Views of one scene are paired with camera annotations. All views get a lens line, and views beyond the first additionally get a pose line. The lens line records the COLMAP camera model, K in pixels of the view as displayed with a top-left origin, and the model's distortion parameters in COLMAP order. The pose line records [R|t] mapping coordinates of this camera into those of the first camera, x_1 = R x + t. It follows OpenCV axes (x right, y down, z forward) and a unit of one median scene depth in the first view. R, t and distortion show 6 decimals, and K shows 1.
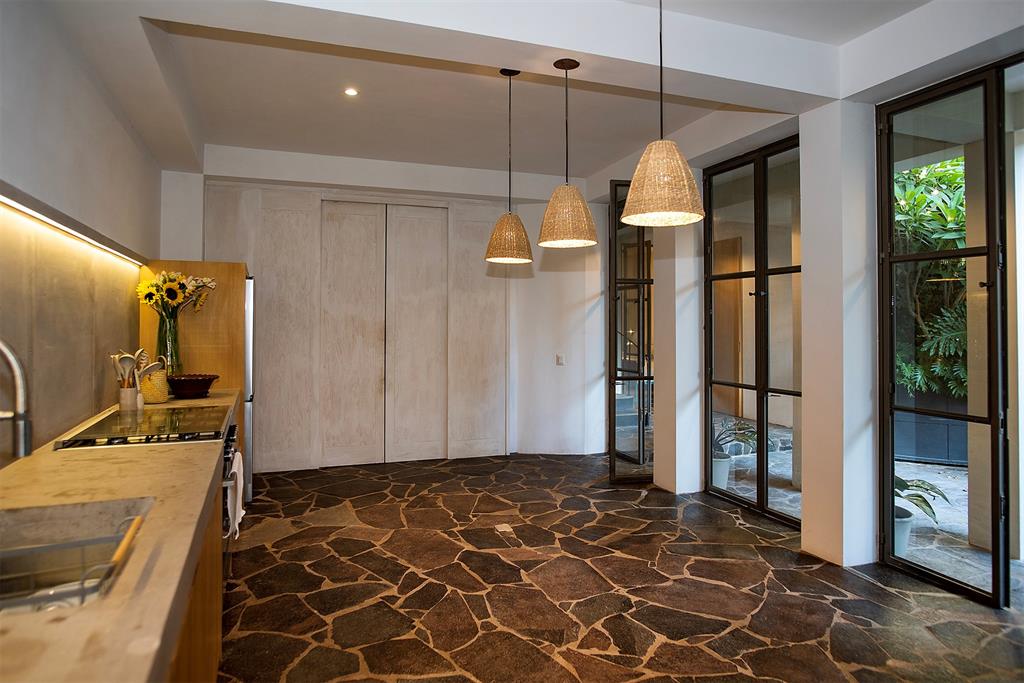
lens RADIAL K [[586.4, 0, 512.0], [0, 586.4, 341.5], [0, 0, 1]] dist [-0.028205, 0.001646]
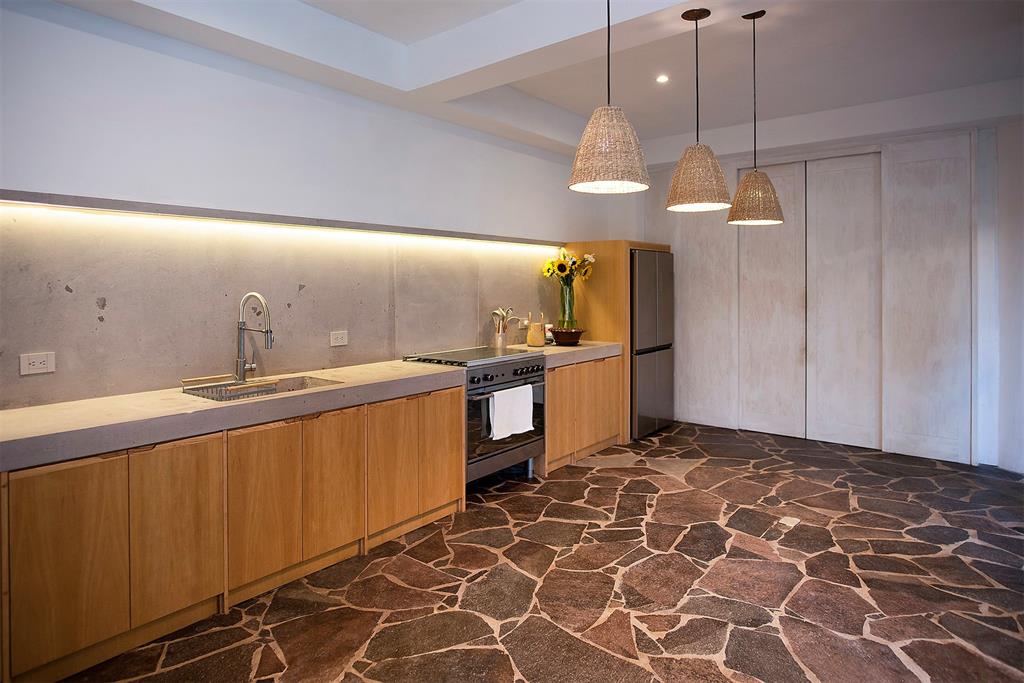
lens RADIAL K [[588.4, 0, 510.8], [0, 588.4, 312.1], [0, 0, 1]] dist [-0.019147, 0.003329]
pose [[0.521769, 0.036477, -0.852307, 0.575639], [-0.024536, 0.999314, 0.027749, -0.015366], [0.852734, 0.006434, 0.522306, 0.193631]]
